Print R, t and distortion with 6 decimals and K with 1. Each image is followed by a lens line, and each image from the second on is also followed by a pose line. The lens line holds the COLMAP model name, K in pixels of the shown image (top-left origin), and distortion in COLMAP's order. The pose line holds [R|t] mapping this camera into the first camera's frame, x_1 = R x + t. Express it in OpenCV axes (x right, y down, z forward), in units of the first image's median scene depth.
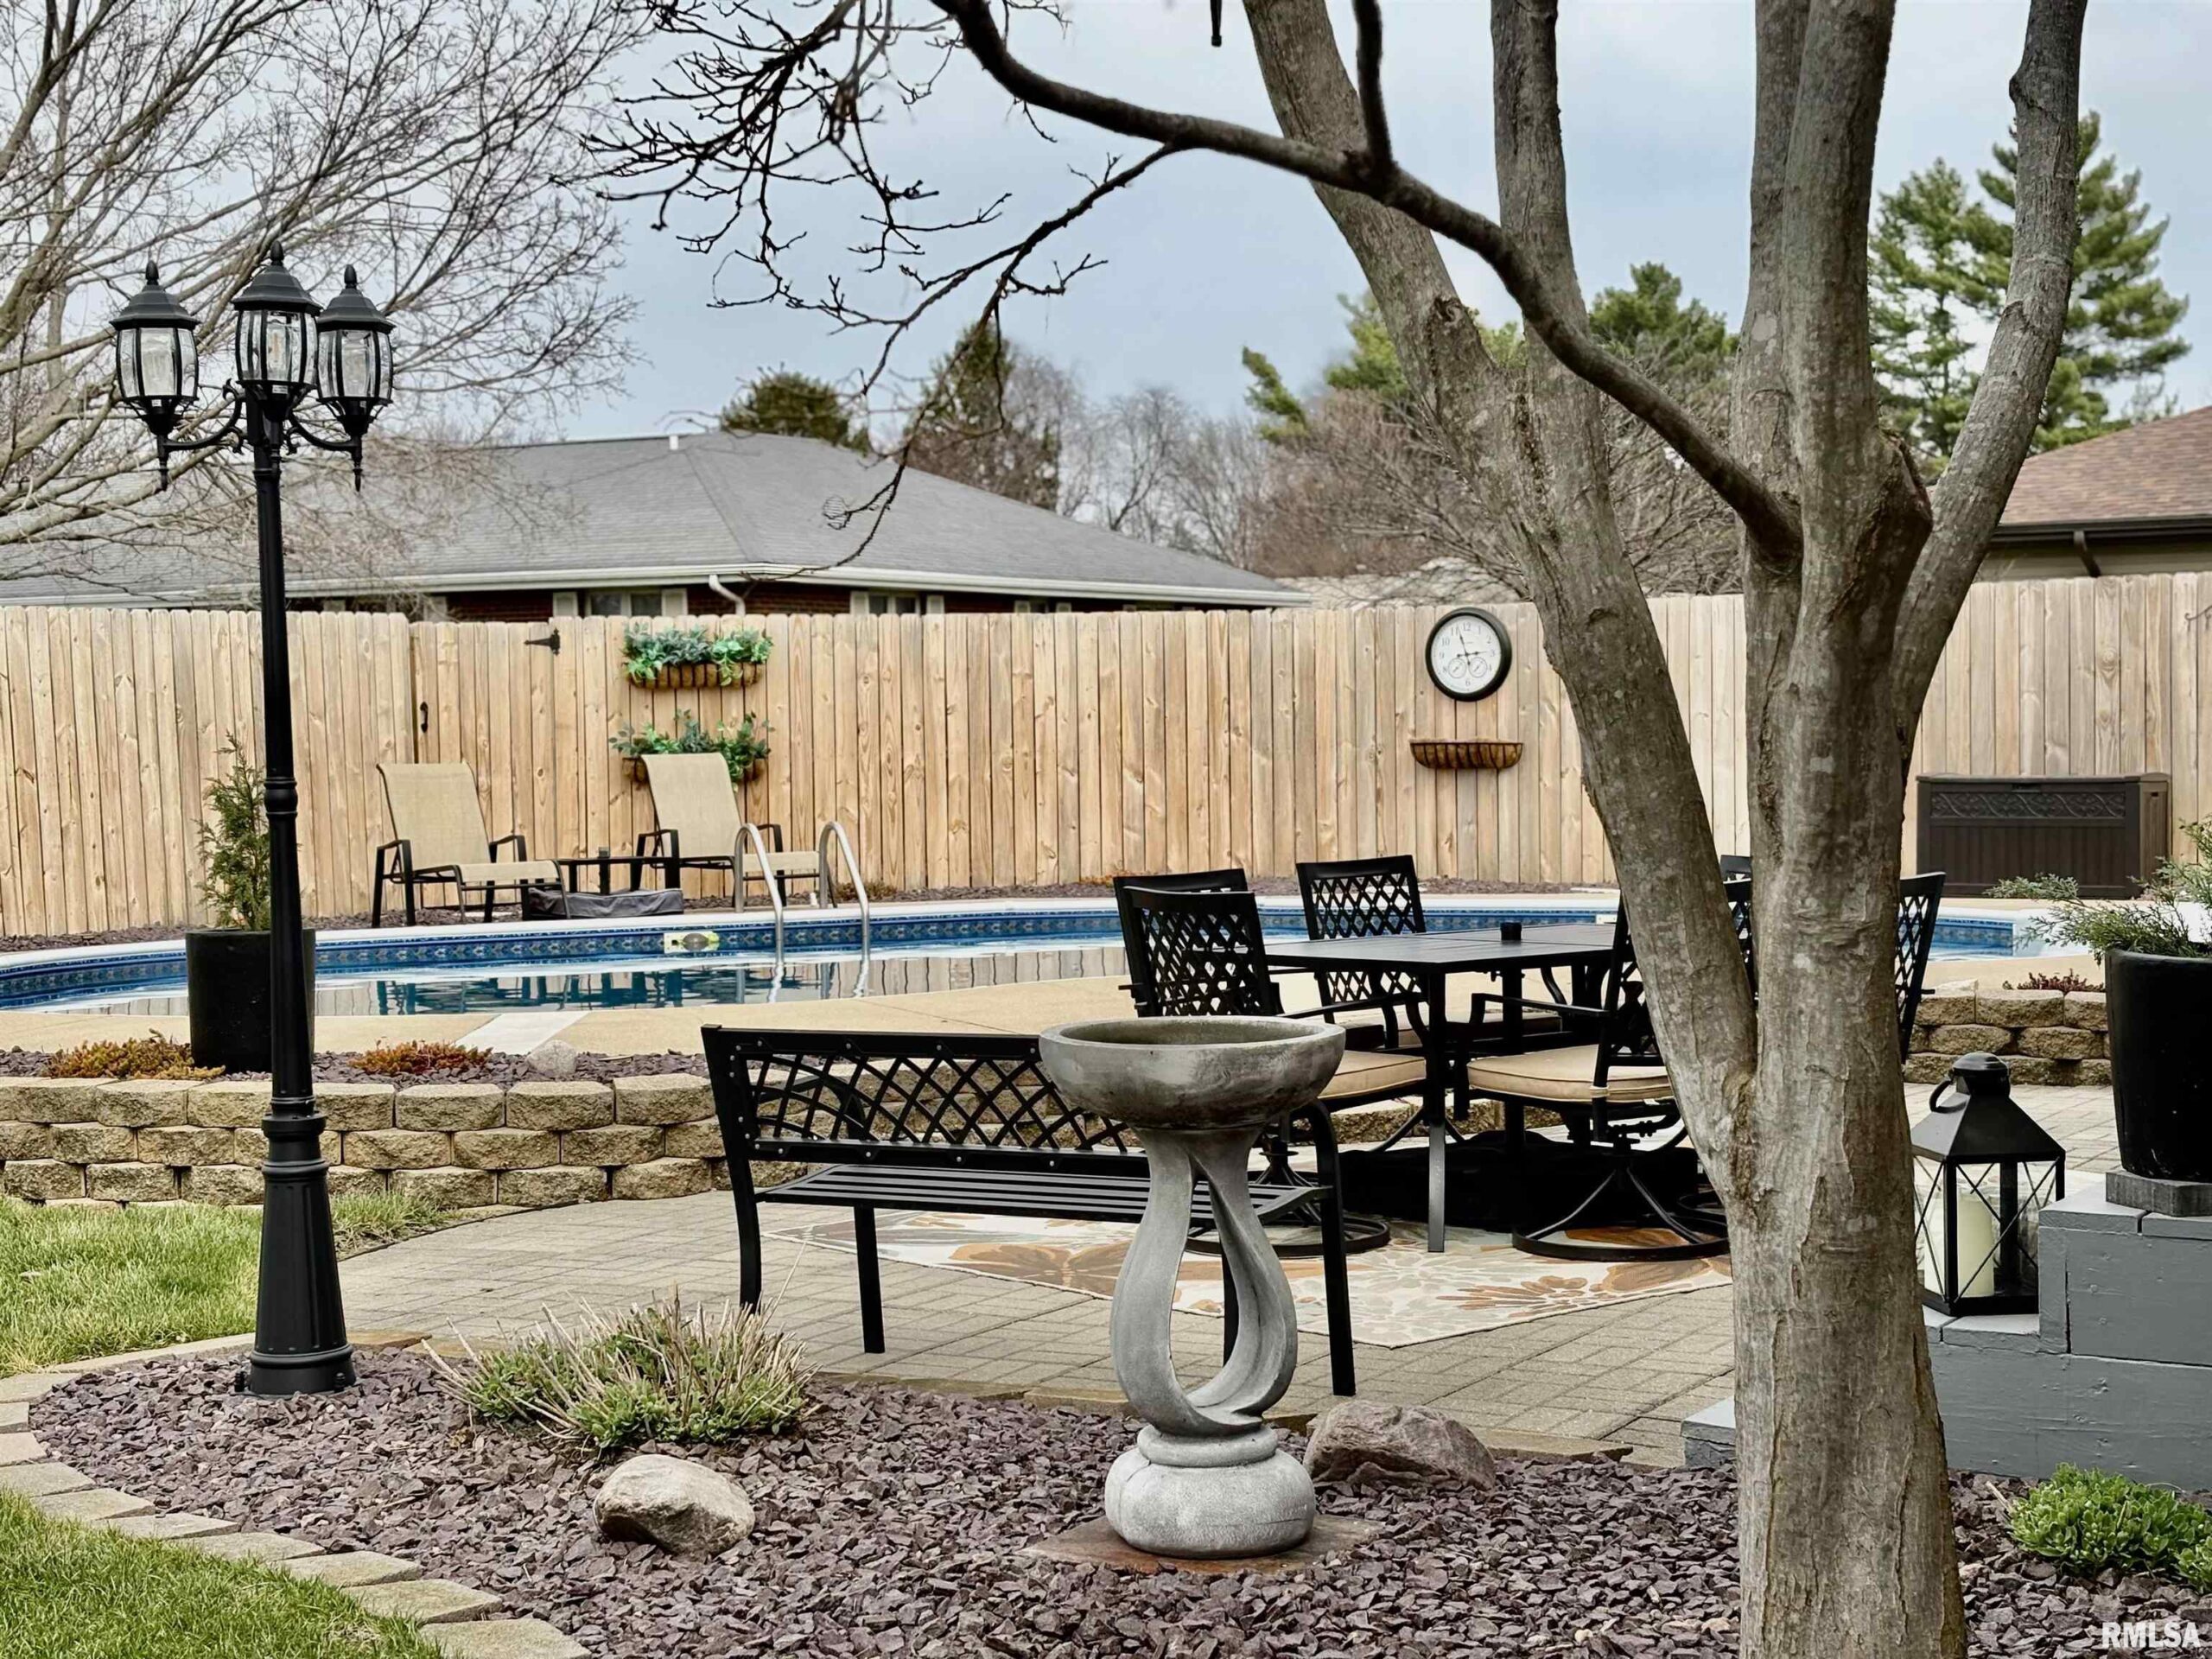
lens RADIAL K [[3377.9, 0, 1106.0], [0, 3377.9, 829.5], [0, 0, 1]] dist [0.149208, 0.010146]
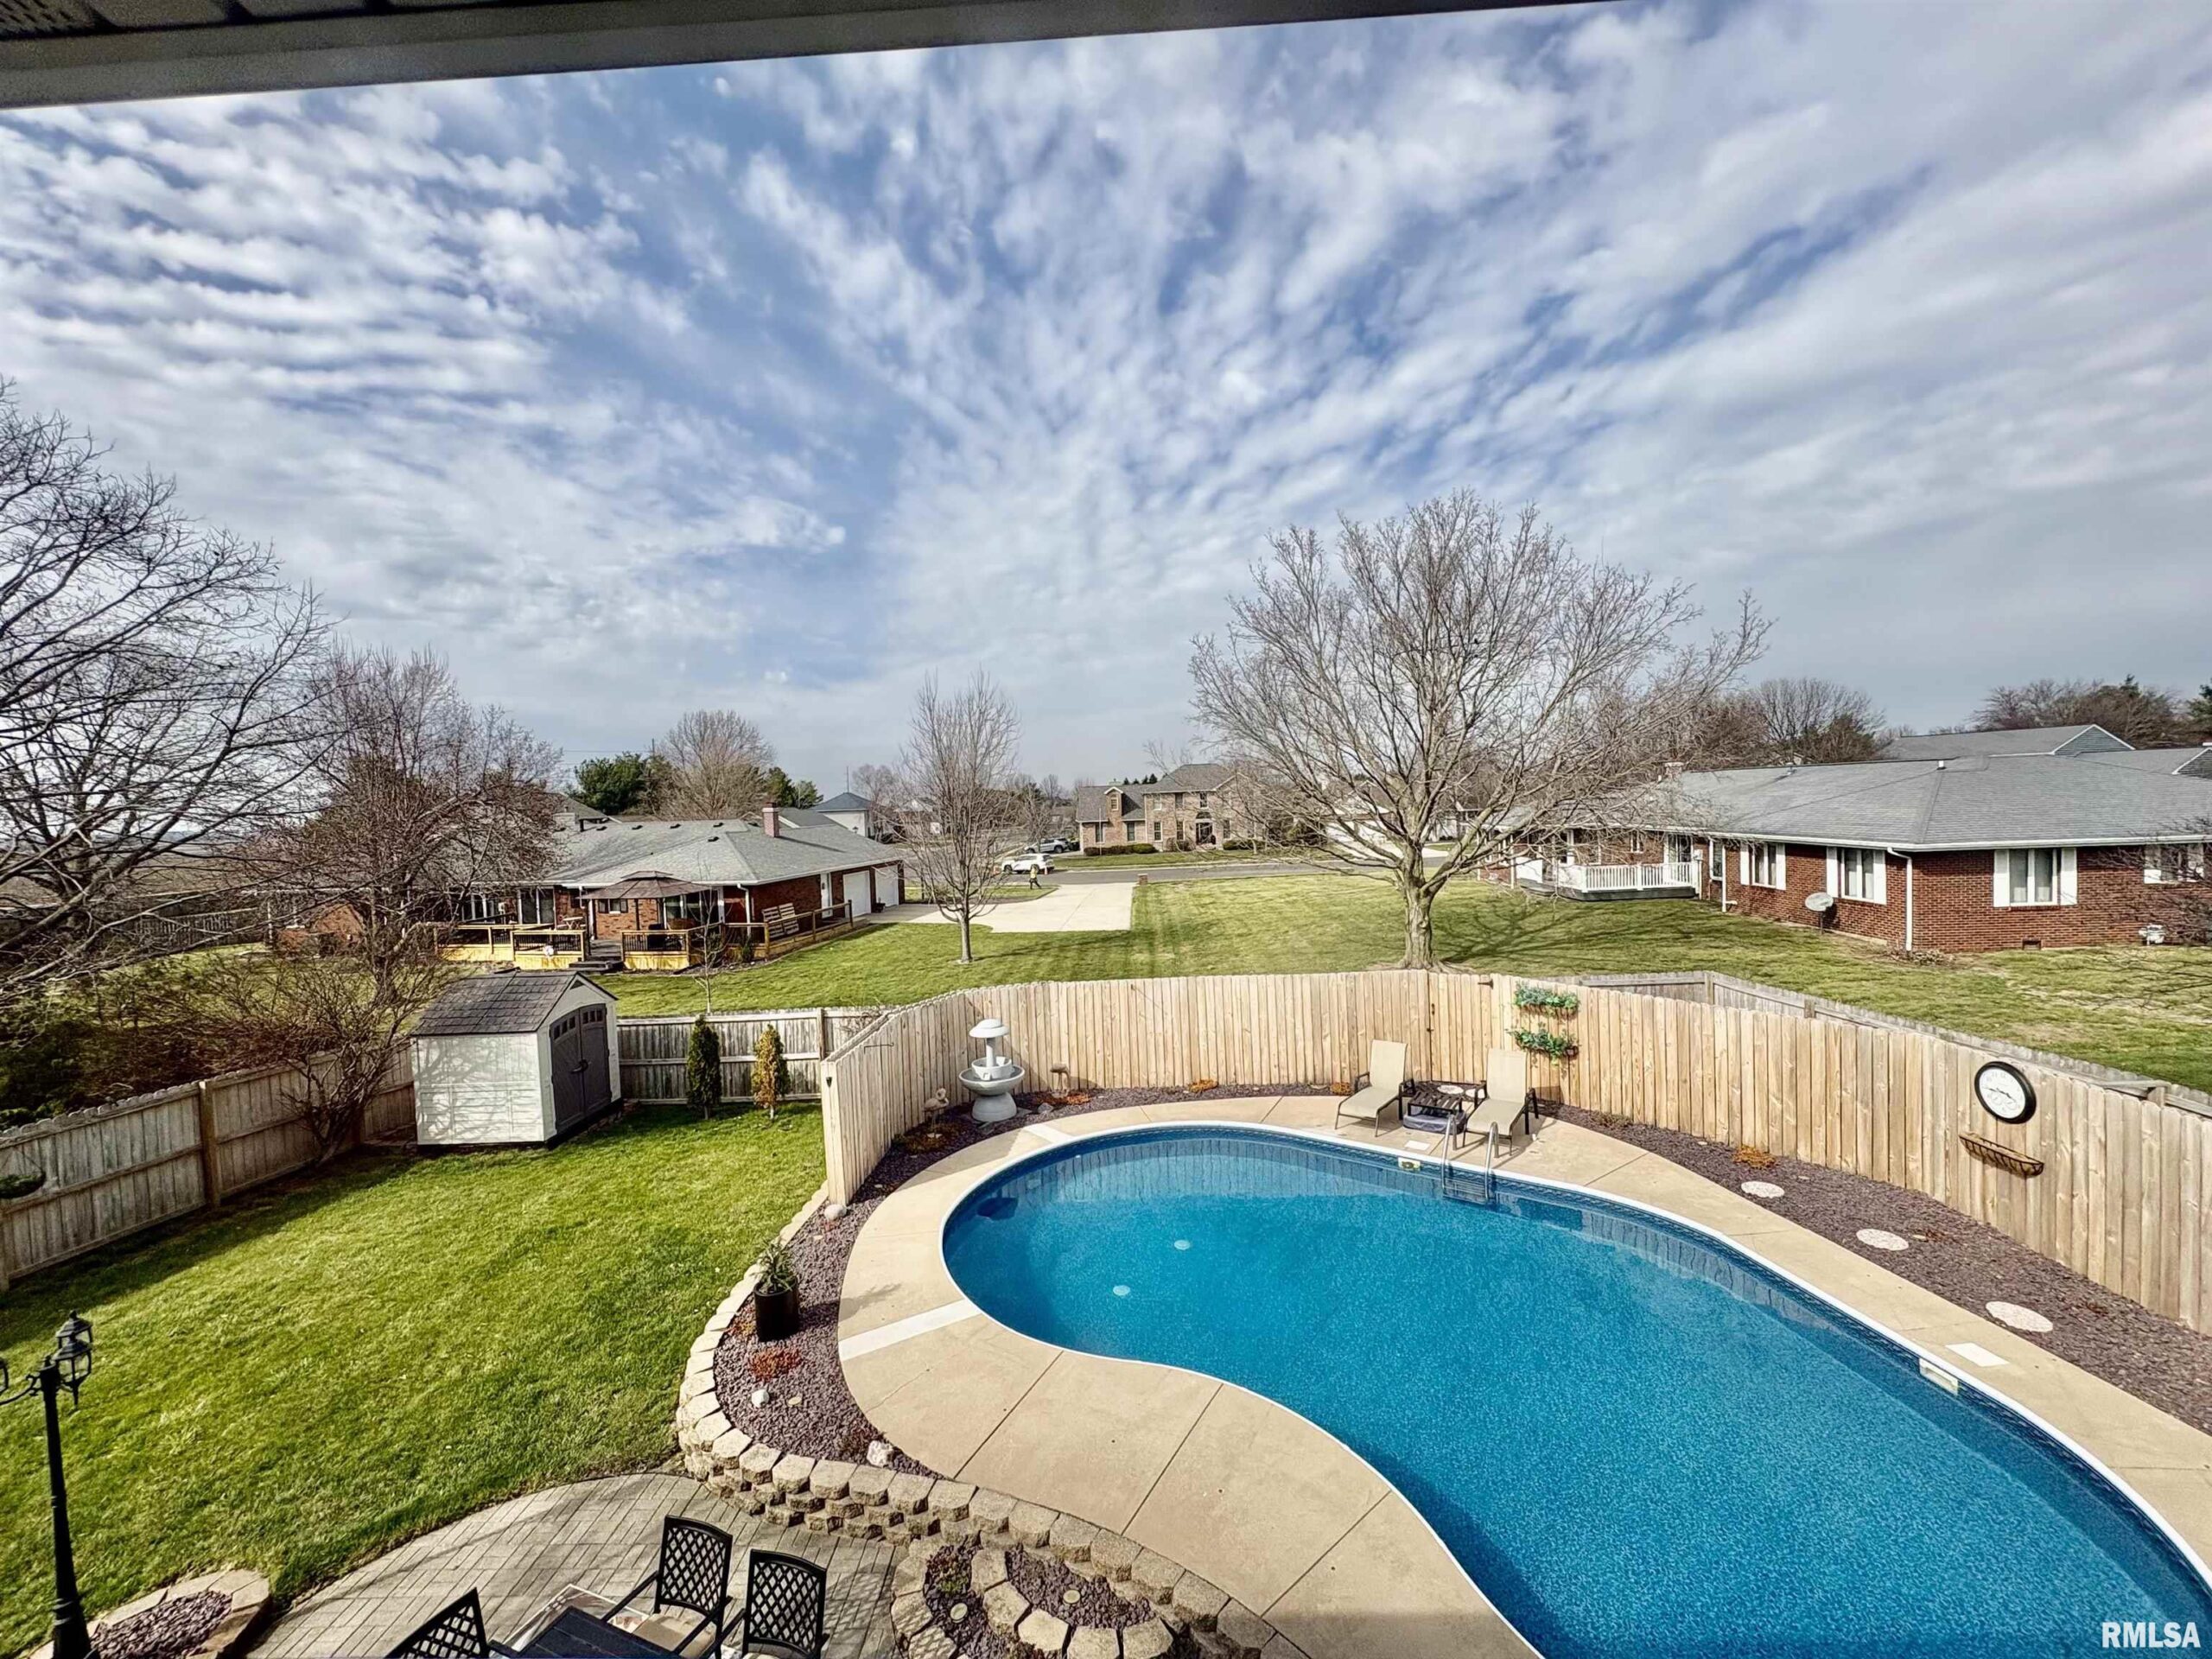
lens RADIAL K [[884.1, 0, 1097.9], [0, 884.1, 824.7], [0, 0, 1]] dist [0.001936, 0.000060]
pose [[0.473386, 0.023487, -0.880542, 0.296453], [0.004854, 0.999560, 0.029271, -0.211397], [0.880842, -0.018131, 0.473064, 0.483667]]
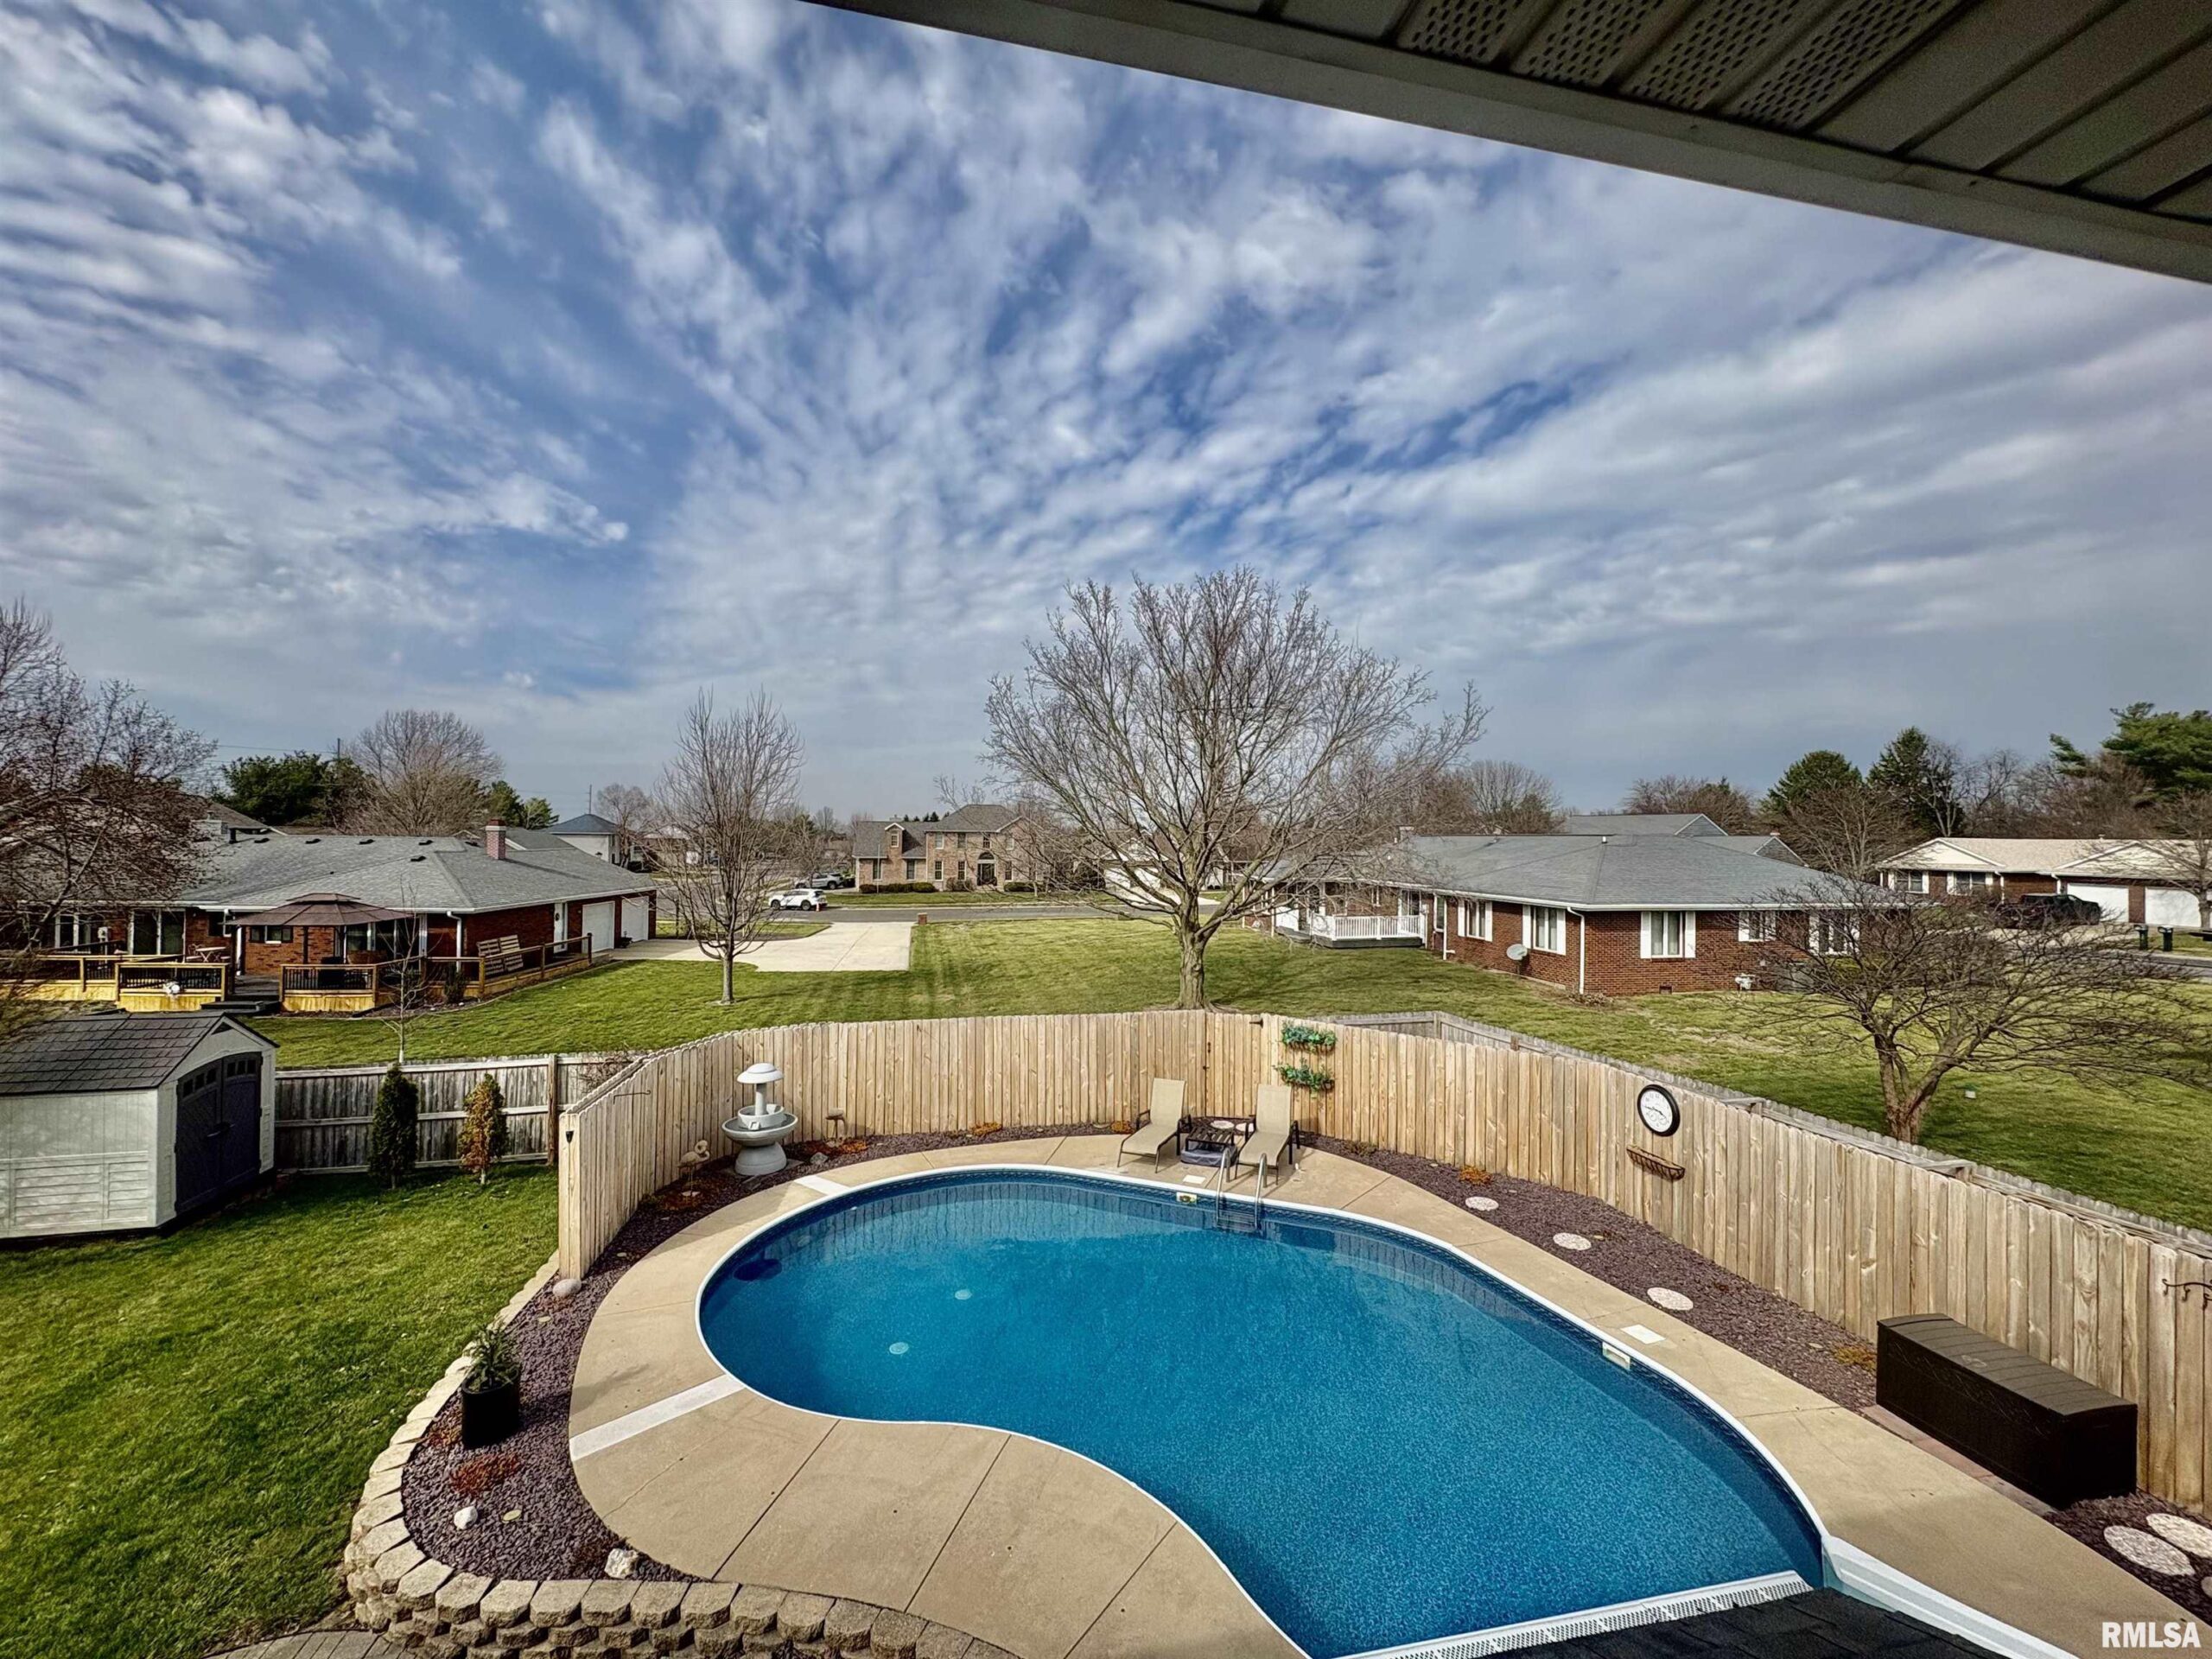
lens RADIAL K [[885.1, 0, 1099.3], [0, 885.1, 828.1], [0, 0, 1]] dist [0.000168, 0.000697]
pose [[0.675631, 0.015131, -0.737085, 0.287296], [-0.042550, 0.998923, -0.018497, -0.208569], [0.736011, 0.043860, 0.675547, 0.472170]]
